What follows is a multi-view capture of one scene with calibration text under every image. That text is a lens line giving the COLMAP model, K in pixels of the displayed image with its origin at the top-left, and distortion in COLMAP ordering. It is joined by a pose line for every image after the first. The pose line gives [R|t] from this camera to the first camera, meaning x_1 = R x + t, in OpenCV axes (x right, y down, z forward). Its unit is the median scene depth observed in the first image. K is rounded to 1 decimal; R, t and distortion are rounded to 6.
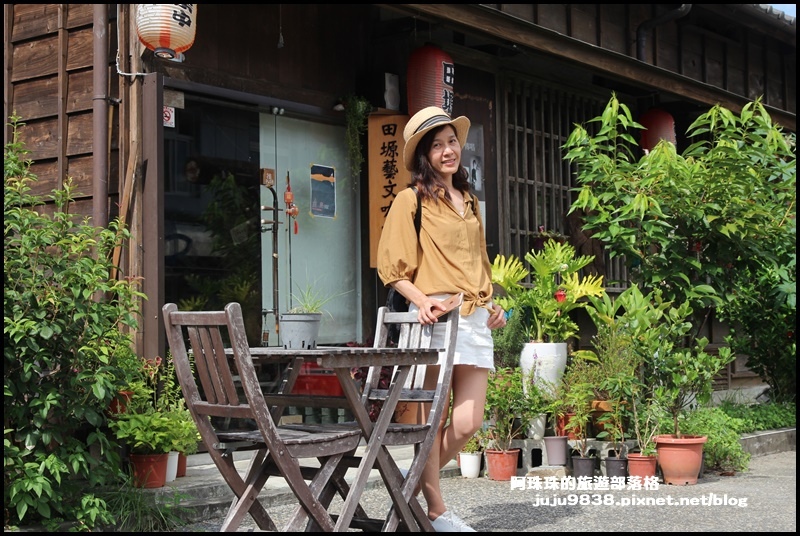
lens RADIAL K [[1308.9, 0, 404.5], [0, 1308.9, 265.3], [0, 0, 1]] dist [0.165819, 0.000000]
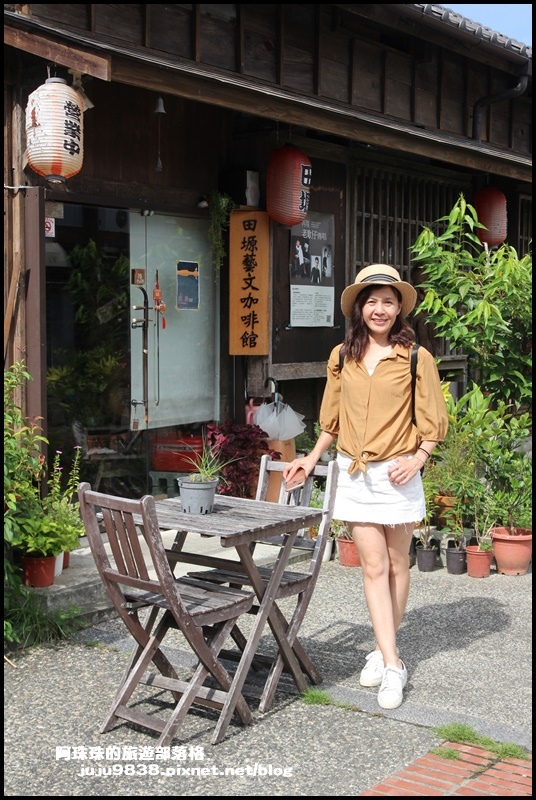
lens RADIAL K [[1211.9, 0, 263.3], [0, 1211.9, 403.2], [0, 0, 1]] dist [0.130775, 0.000000]
pose [[0.999123, 0.017735, 0.037933, -0.039709], [-0.022364, 0.991863, 0.125331, -0.094299], [-0.035402, -0.126069, 0.991390, 0.003929]]
